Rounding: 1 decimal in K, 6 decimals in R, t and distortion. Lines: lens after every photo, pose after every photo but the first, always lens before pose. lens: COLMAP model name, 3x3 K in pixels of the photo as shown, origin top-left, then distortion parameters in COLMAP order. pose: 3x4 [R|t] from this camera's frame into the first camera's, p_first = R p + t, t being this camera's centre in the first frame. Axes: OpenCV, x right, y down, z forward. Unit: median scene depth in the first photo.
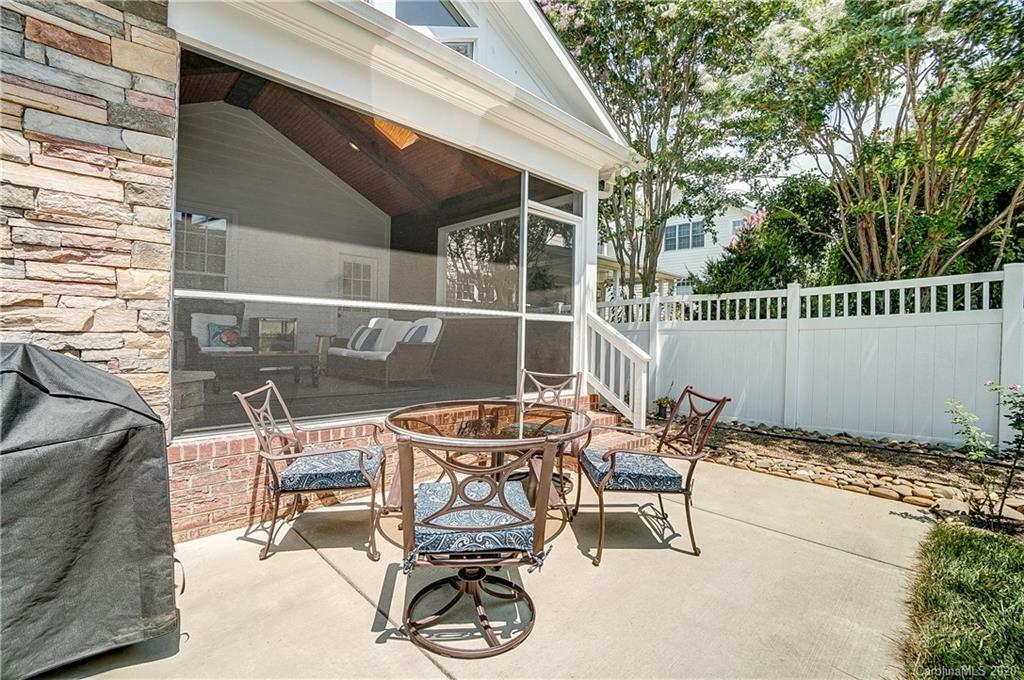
lens RADIAL K [[455.1, 0, 507.1], [0, 455.1, 344.2], [0, 0, 1]] dist [-0.062087, 0.022369]
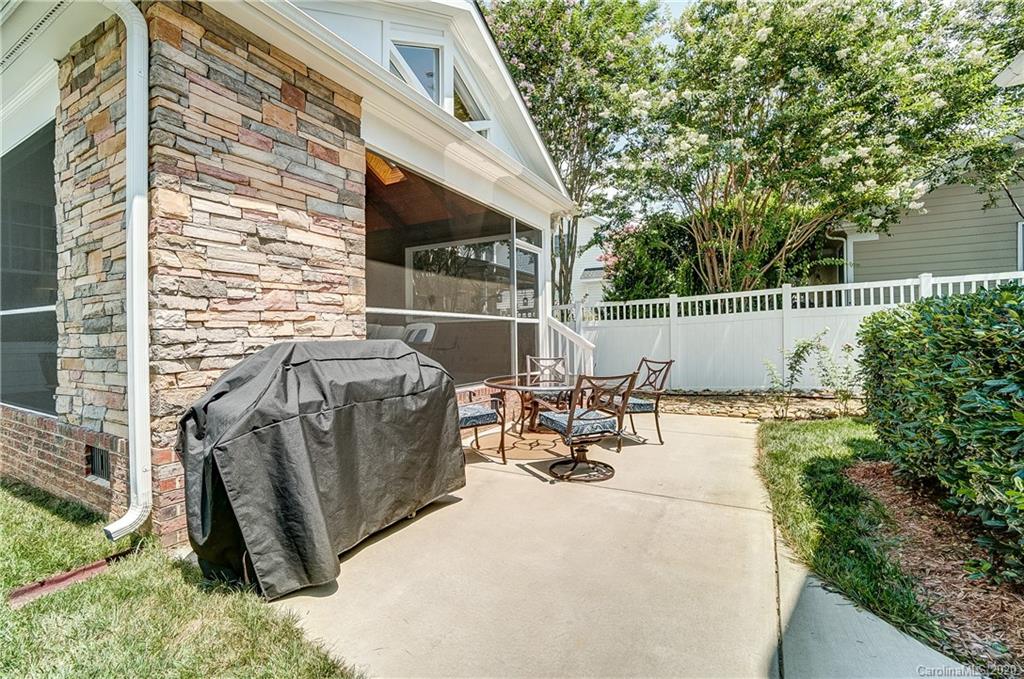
lens RADIAL K [[455.1, 0, 507.1], [0, 455.1, 343.7], [0, 0, 1]] dist [-0.062087, 0.022369]
pose [[0.955097, -0.036921, 0.293985, -0.568340], [0.038433, 0.999261, 0.000634, 0.015081], [-0.293791, 0.010694, 0.955810, -0.484730]]
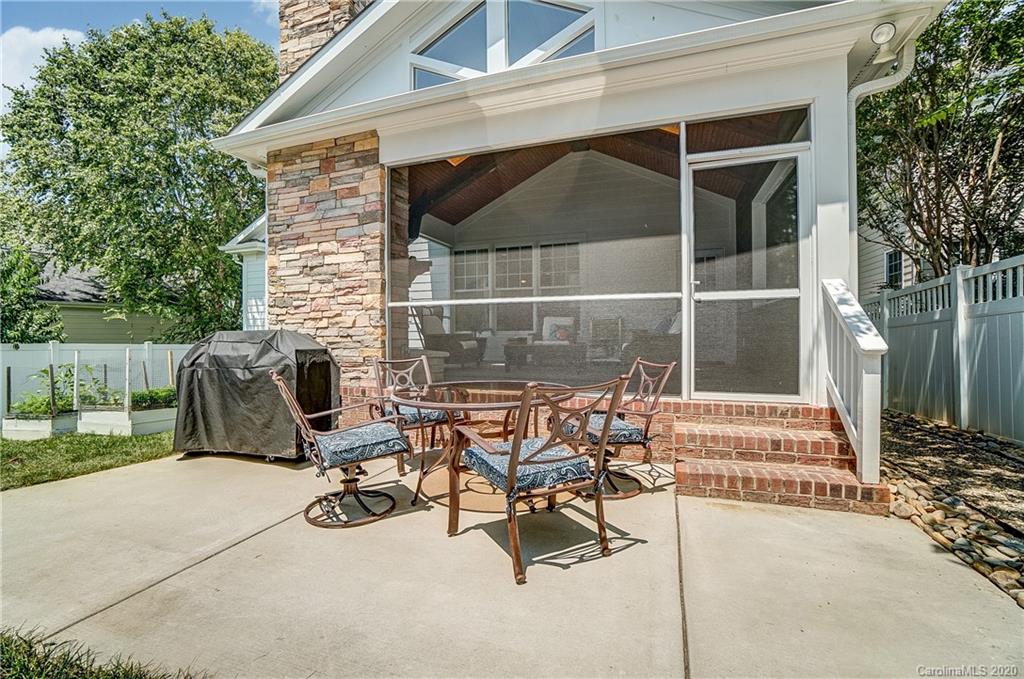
lens RADIAL K [[455.1, 0, 507.1], [0, 455.1, 343.7], [0, 0, 1]] dist [-0.062087, 0.022369]
pose [[0.437254, -0.006474, -0.899315, 0.872442], [-0.004379, 0.999947, -0.009327, 0.045496], [0.899328, 0.008016, 0.437202, 0.486091]]
